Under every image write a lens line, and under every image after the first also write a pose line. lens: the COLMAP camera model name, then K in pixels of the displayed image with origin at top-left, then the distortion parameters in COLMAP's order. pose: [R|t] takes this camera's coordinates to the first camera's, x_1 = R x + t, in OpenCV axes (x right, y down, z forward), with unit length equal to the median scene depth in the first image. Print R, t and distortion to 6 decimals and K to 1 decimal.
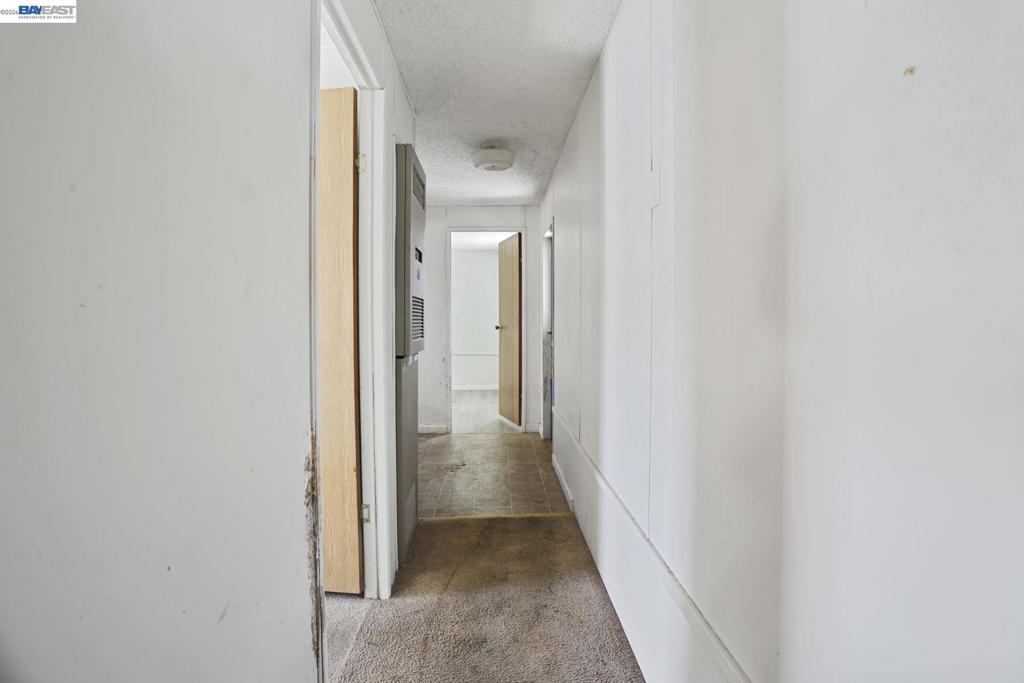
lens RADIAL K [[503.0, 0, 516.0], [0, 503.0, 324.3], [0, 0, 1]] dist [-0.069893, 0.028863]
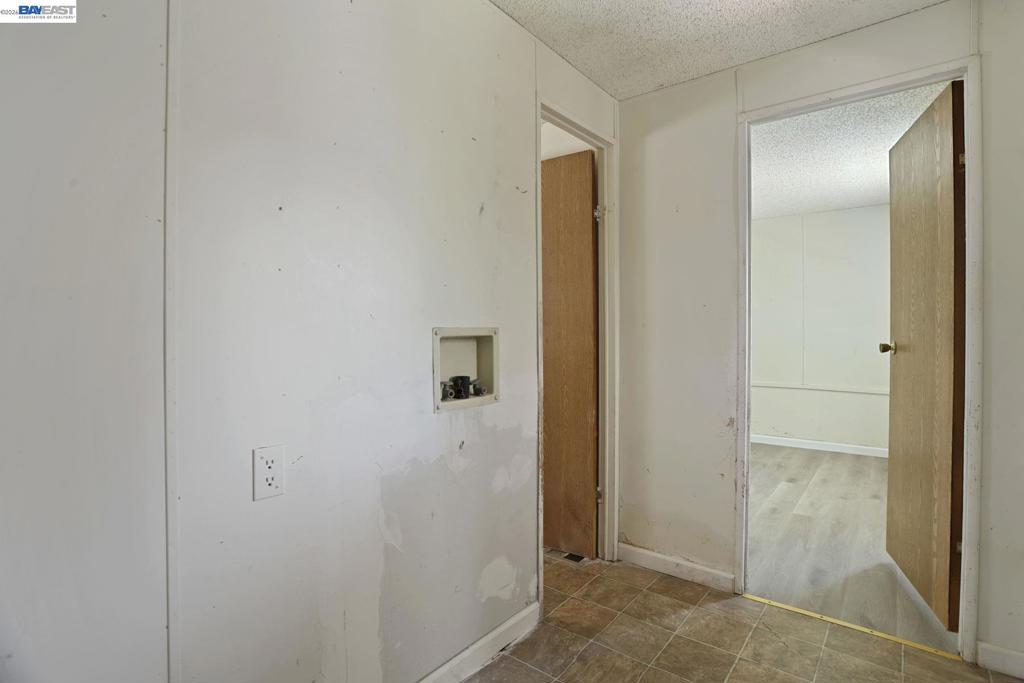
lens RADIAL K [[503.0, 0, 516.0], [0, 503.0, 324.3], [0, 0, 1]] dist [-0.069893, 0.028863]
pose [[0.757190, 0.002495, -0.653189, -0.004531], [-0.009595, 0.999927, -0.007304, -0.008292], [0.653124, 0.011798, 0.757159, 0.528600]]
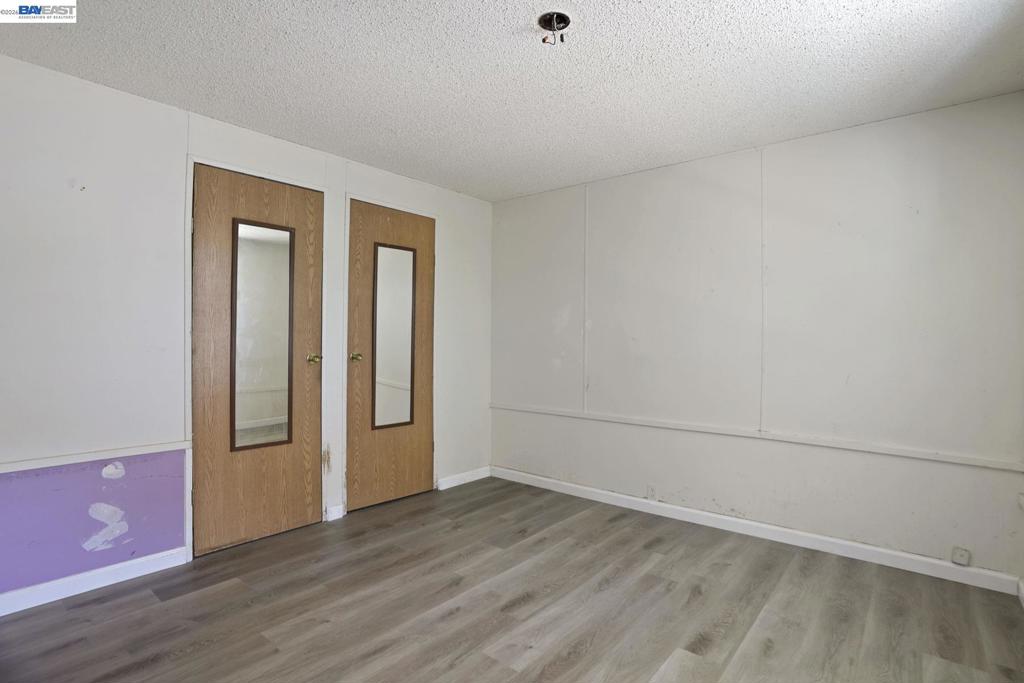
lens RADIAL K [[503.0, 0, 516.0], [0, 503.0, 324.3], [0, 0, 1]] dist [-0.069893, 0.028863]
pose [[0.739413, -0.006049, -0.673225, -0.025925], [-0.017065, 0.999470, -0.027724, -0.007568], [0.673036, 0.031988, 0.738918, 0.953997]]
